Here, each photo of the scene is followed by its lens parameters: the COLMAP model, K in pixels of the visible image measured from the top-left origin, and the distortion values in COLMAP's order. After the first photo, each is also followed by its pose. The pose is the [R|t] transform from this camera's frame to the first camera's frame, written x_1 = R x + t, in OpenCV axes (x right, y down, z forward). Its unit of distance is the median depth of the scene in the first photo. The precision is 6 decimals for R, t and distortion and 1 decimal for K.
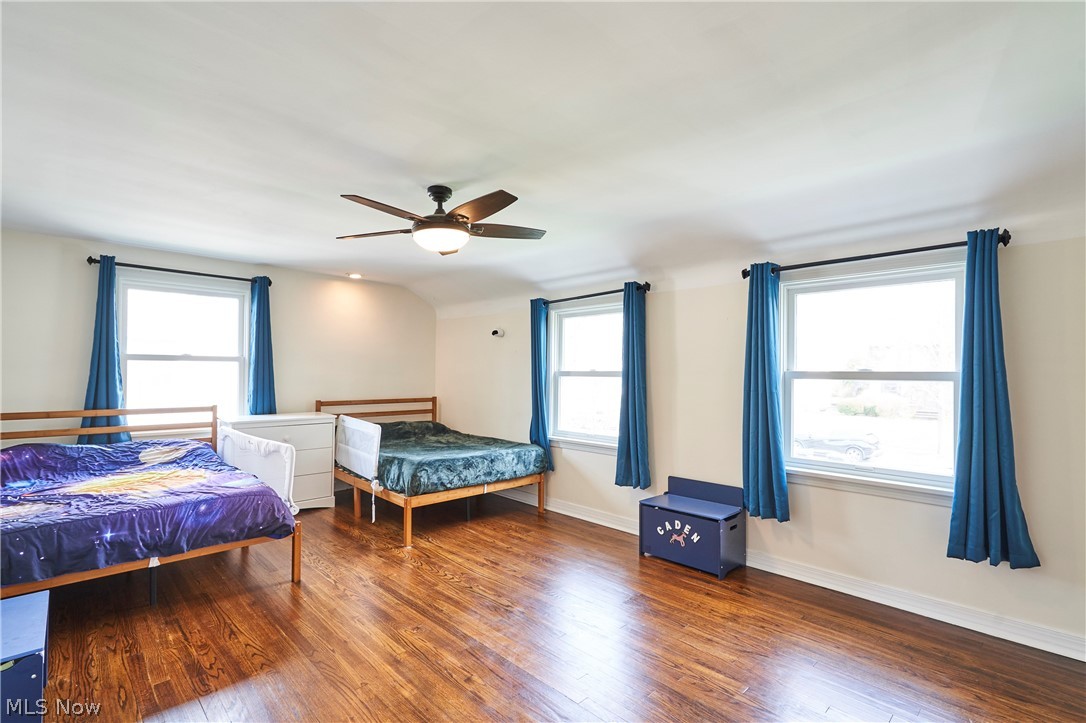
lens RADIAL K [[504.7, 0, 545.1], [0, 504.7, 365.3], [0, 0, 1]] dist [0.002547, -0.000685]
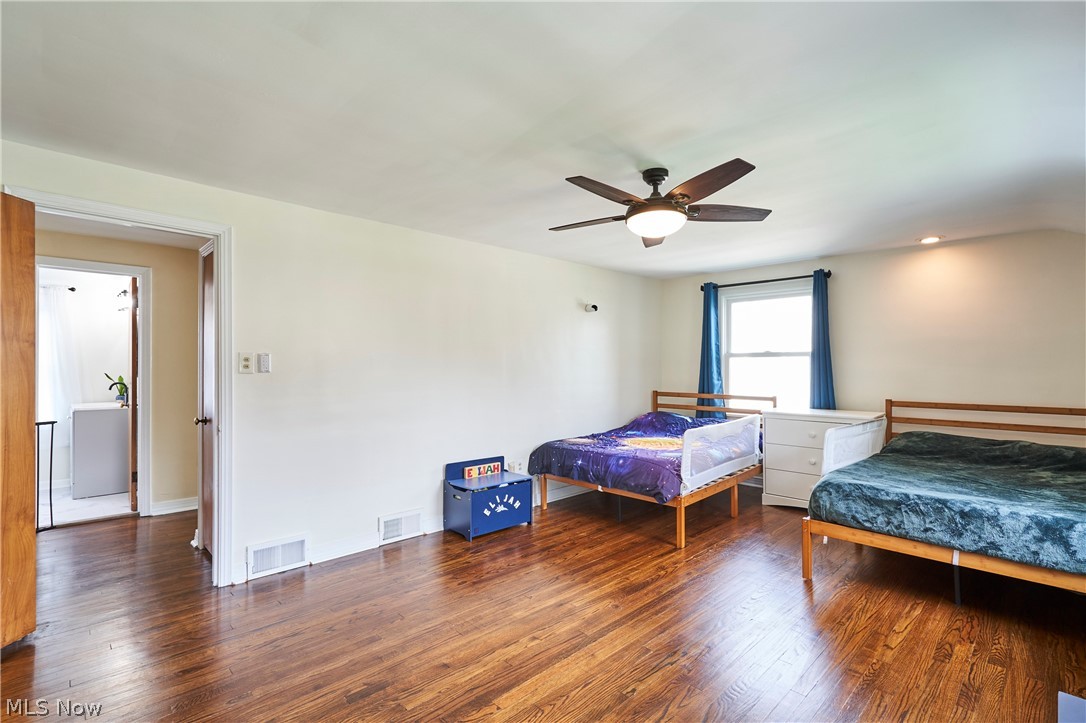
lens RADIAL K [[504.7, 0, 545.1], [0, 504.7, 365.3], [0, 0, 1]] dist [0.002547, -0.000685]
pose [[0.003319, -0.007527, -0.999966, 0.531979], [0.016077, 0.999843, -0.007473, 0.012492], [0.999865, -0.016051, 0.003440, 0.560290]]
